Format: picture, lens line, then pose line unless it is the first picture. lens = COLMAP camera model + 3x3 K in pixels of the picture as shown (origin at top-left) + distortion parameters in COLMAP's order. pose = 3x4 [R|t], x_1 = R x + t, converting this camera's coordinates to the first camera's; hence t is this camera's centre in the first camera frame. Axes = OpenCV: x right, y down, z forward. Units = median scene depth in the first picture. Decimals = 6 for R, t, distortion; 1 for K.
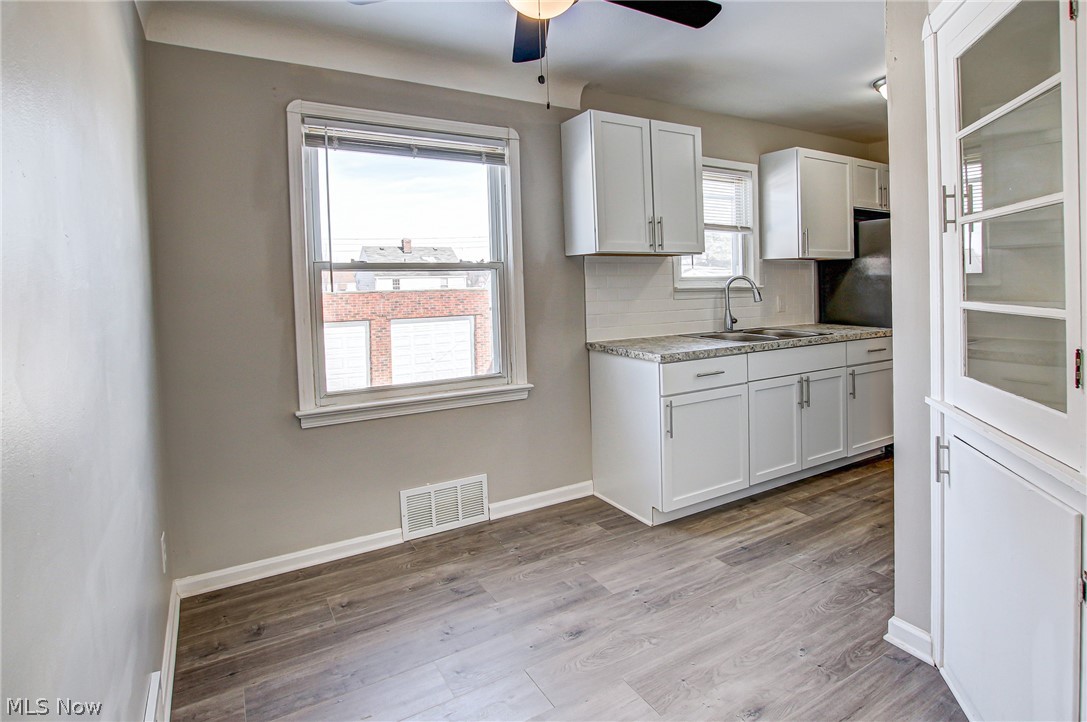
lens RADIAL K [[566.7, 0, 551.7], [0, 566.7, 363.6], [0, 0, 1]] dist [-0.016843, 0.001393]
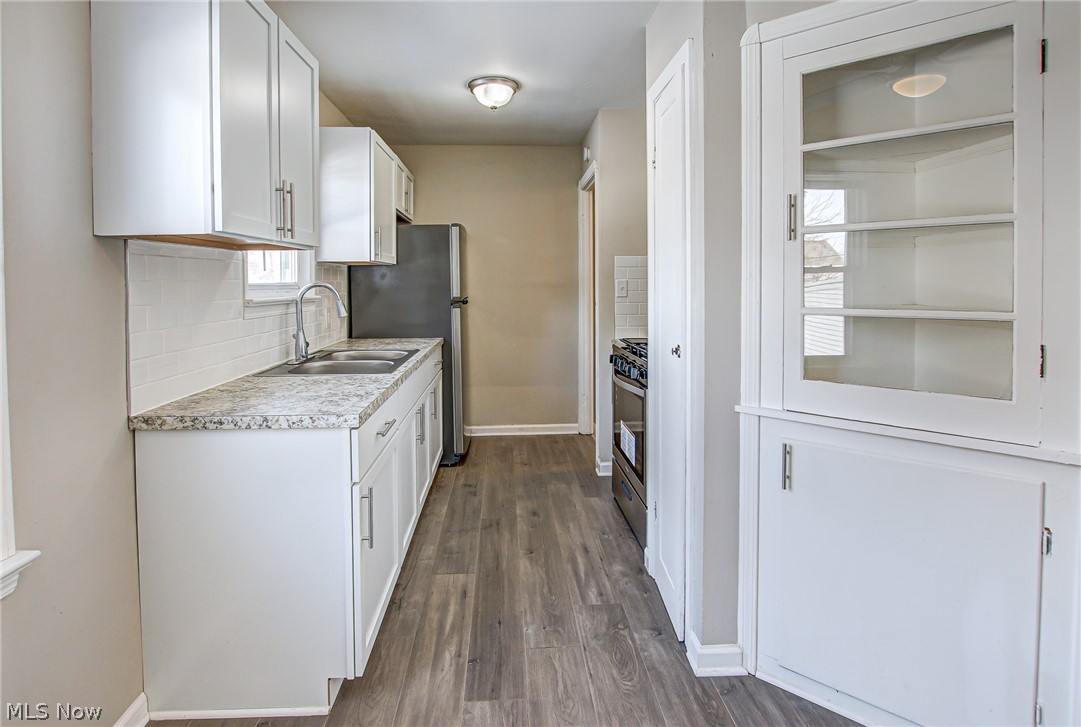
lens RADIAL K [[563.5, 0, 540.4], [0, 563.5, 310.2], [0, 0, 1]] dist [-0.016843, 0.001393]
pose [[0.452206, -0.032510, 0.891321, -0.225736], [0.129458, 0.991145, -0.029529, -0.076331], [-0.882468, 0.128742, 0.452411, 0.526072]]
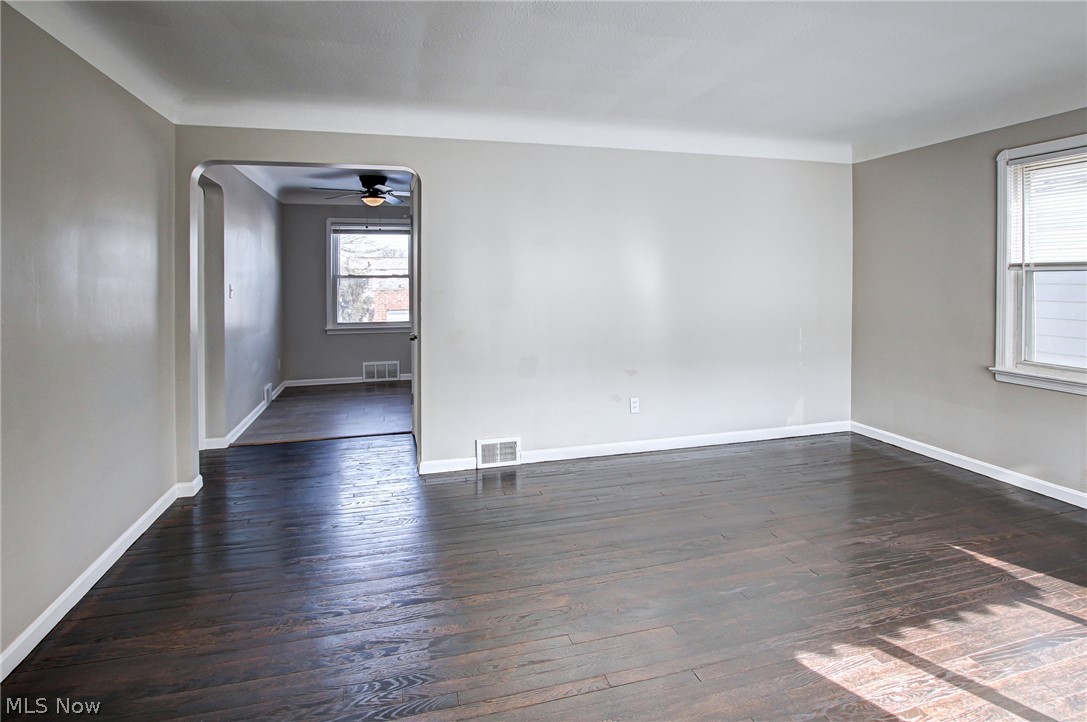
lens RADIAL K [[566.7, 0, 544.7], [0, 566.7, 359.6], [0, 0, 1]] dist [-0.016843, 0.001393]
pose [[0.966663, 0.049065, -0.251308, 1.111858], [-0.054399, 0.998417, -0.014318, 0.189801], [0.250208, 0.027512, 0.967801, -1.214234]]
